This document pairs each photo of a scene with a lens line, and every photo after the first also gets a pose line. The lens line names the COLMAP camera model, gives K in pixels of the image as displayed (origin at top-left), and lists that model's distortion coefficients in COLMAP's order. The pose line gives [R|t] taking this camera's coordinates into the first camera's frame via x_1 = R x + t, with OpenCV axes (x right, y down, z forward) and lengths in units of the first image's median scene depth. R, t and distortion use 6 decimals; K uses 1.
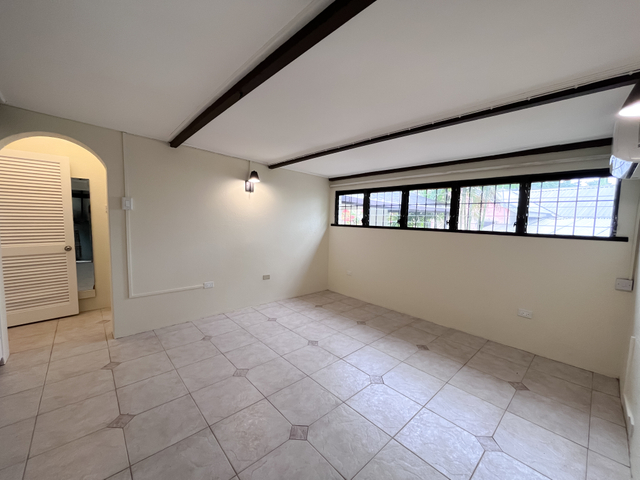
lens RADIAL K [[258.3, 0, 320.0], [0, 258.3, 237.8], [0, 0, 1]] dist [-0.001600, -0.000639]
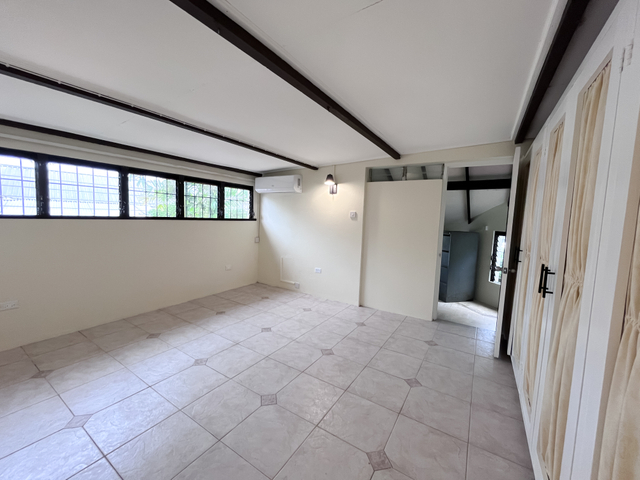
lens RADIAL K [[258.3, 0, 319.3], [0, 258.3, 240.4], [0, 0, 1]] dist [-0.001600, -0.000639]
pose [[-0.260350, -0.124871, 0.957405, -0.856393], [0.026437, 0.990308, 0.136352, -0.081024], [-0.965152, 0.060810, -0.254525, 0.805233]]
